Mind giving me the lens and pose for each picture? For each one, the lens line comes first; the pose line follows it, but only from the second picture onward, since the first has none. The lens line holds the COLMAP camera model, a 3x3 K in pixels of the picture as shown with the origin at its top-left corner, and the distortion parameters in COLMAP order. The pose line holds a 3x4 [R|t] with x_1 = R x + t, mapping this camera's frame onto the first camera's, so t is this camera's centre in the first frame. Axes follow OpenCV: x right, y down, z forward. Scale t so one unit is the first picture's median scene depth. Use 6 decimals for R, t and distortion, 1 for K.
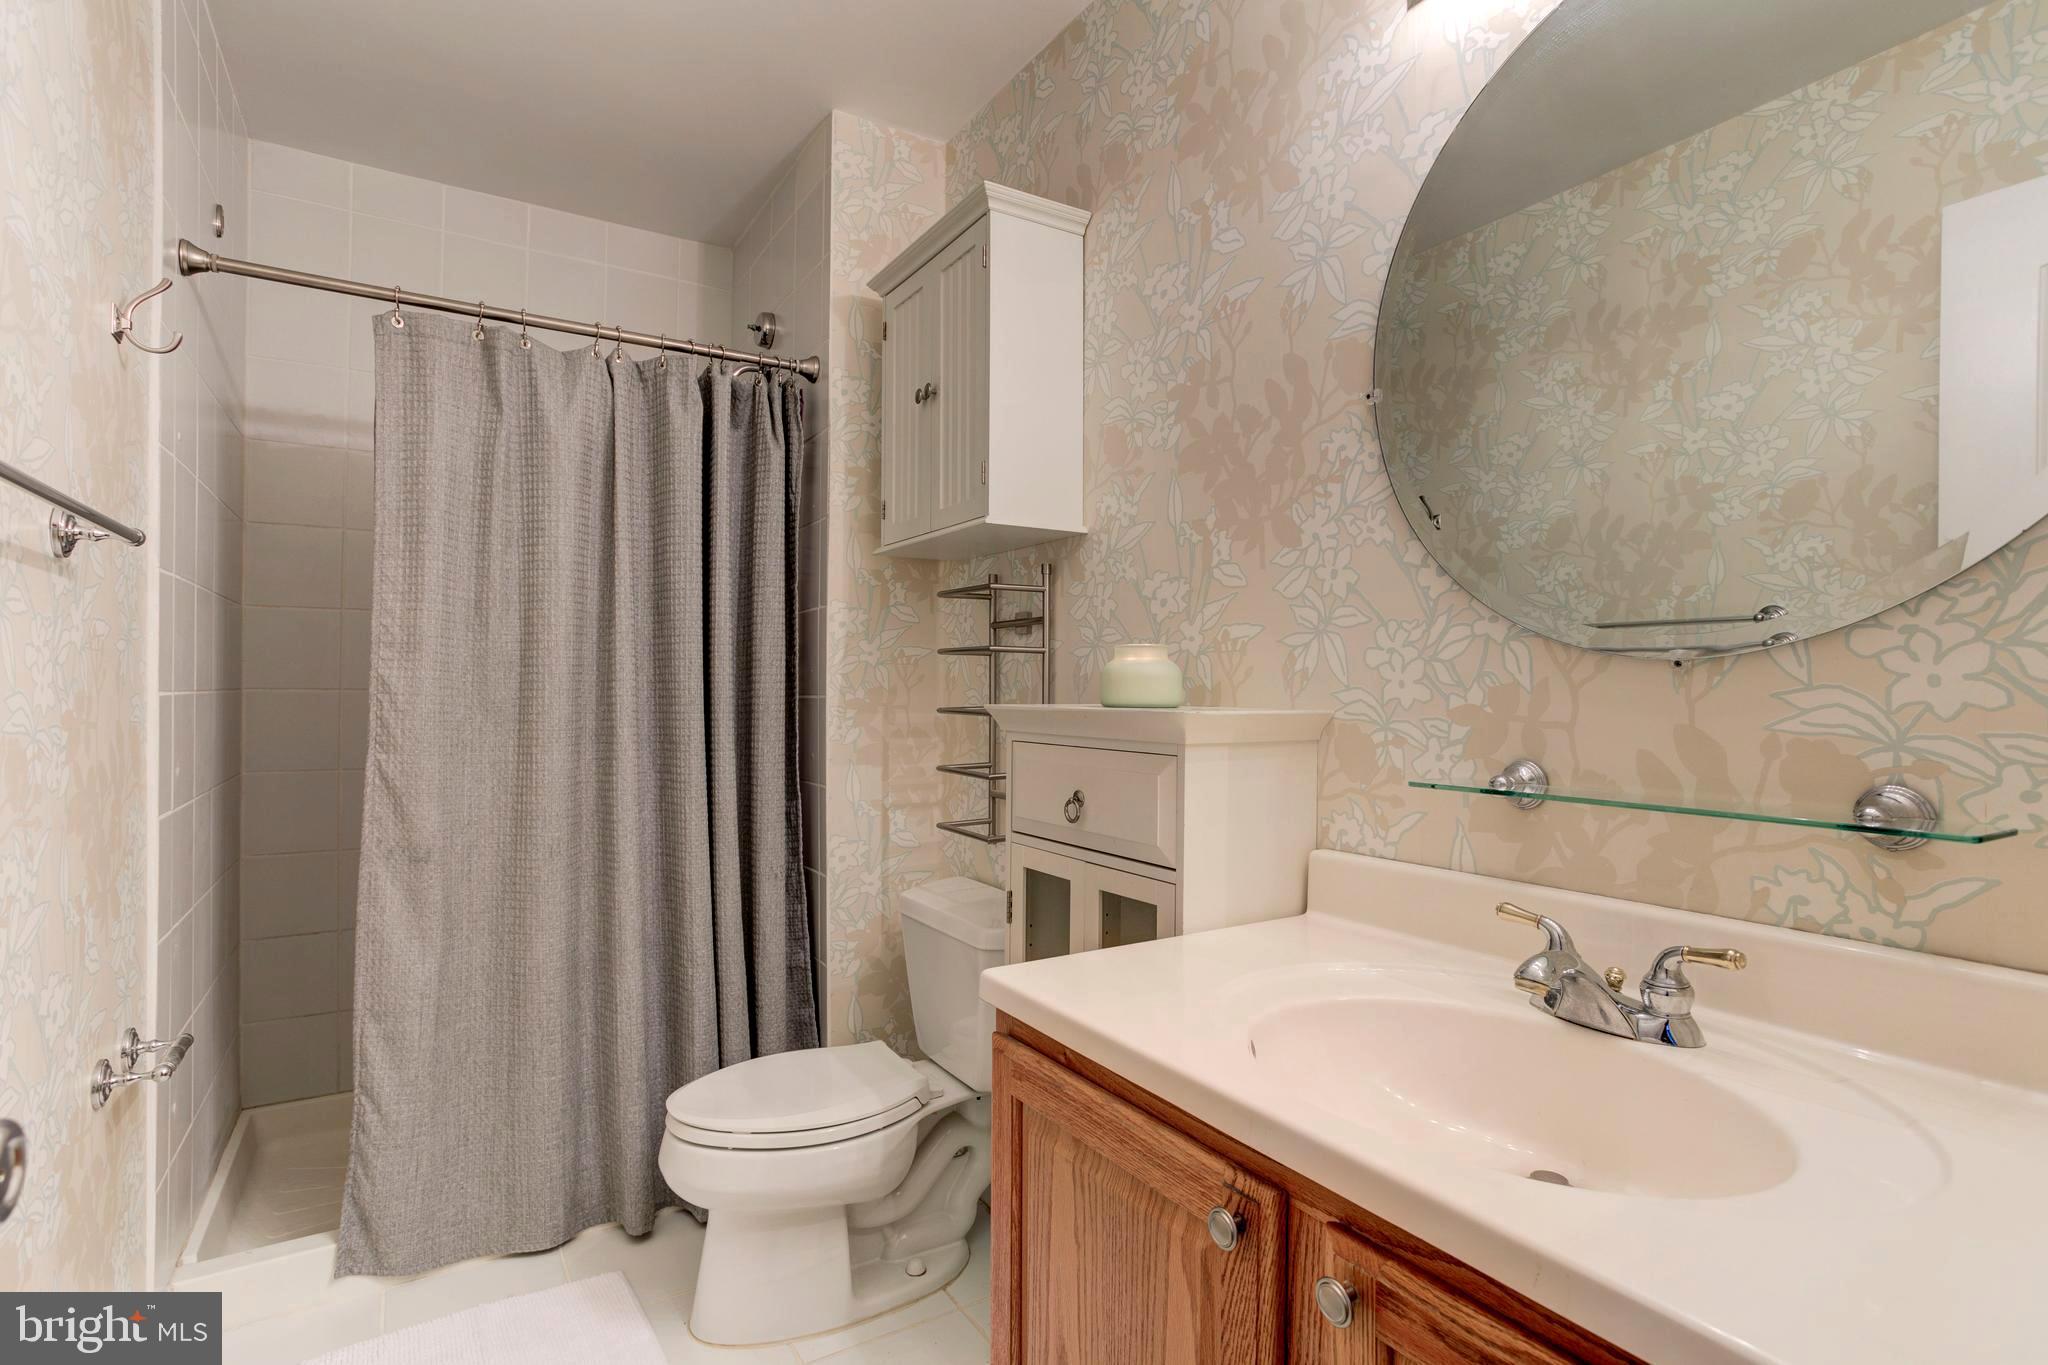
lens RADIAL K [[1015.7, 0, 1046.9], [0, 1015.7, 683.1], [0, 0, 1]] dist [-0.056060, 0.042024]
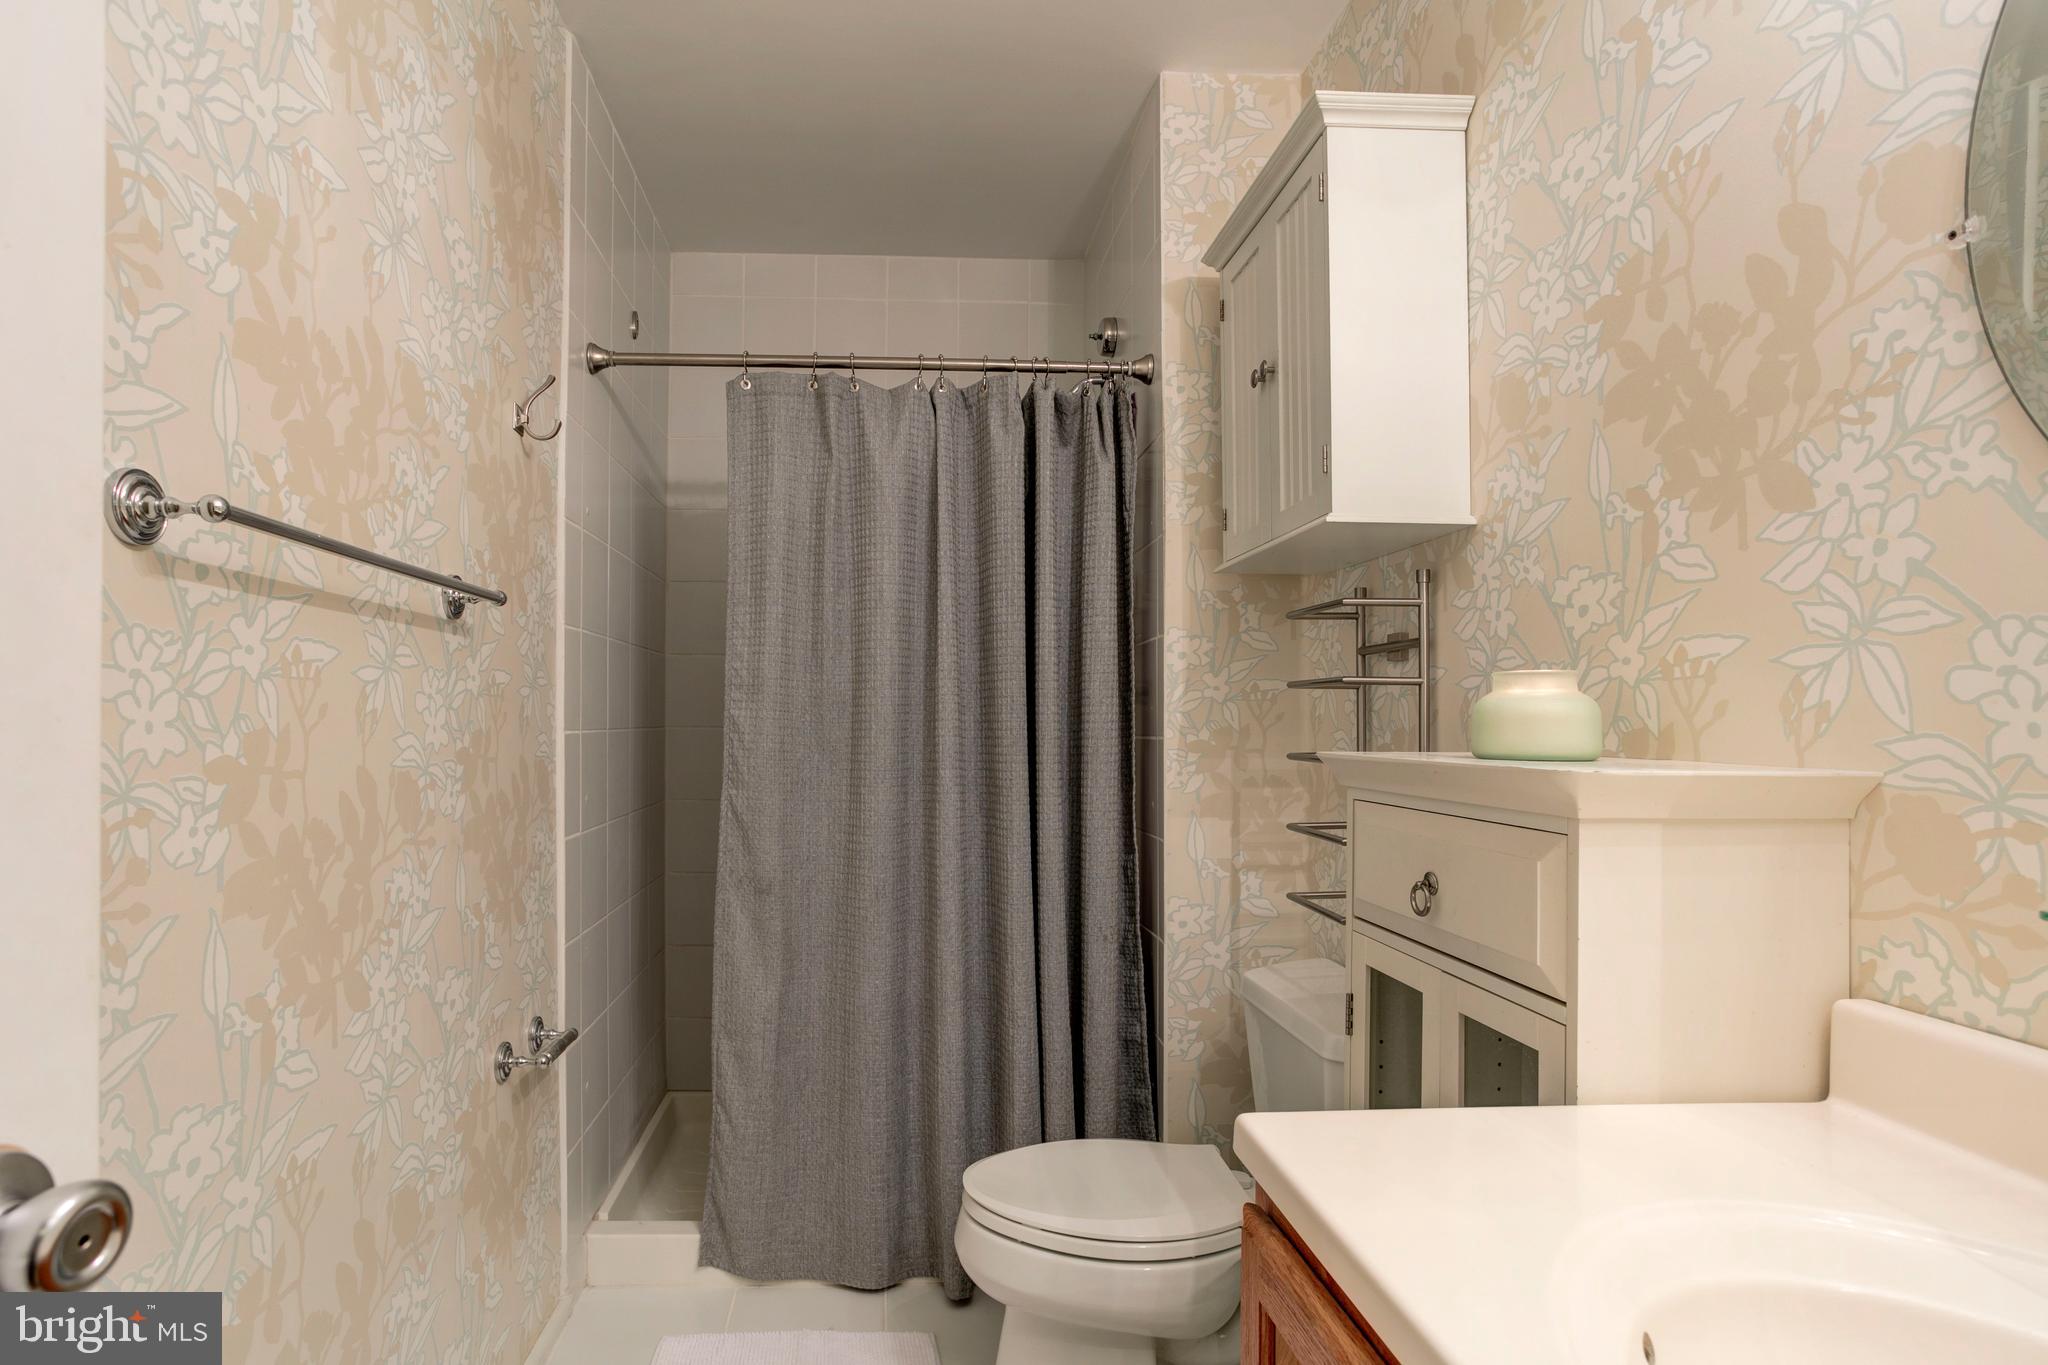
lens RADIAL K [[981.1, 0, 1044.0], [0, 981.1, 707.4], [0, 0, 1]] dist [-0.053662, 0.037221]
pose [[0.866859, -0.004739, -0.498531, 0.133450], [0.000544, 0.999963, -0.008561, -0.006924], [0.498553, 0.007150, 0.866830, 0.244093]]
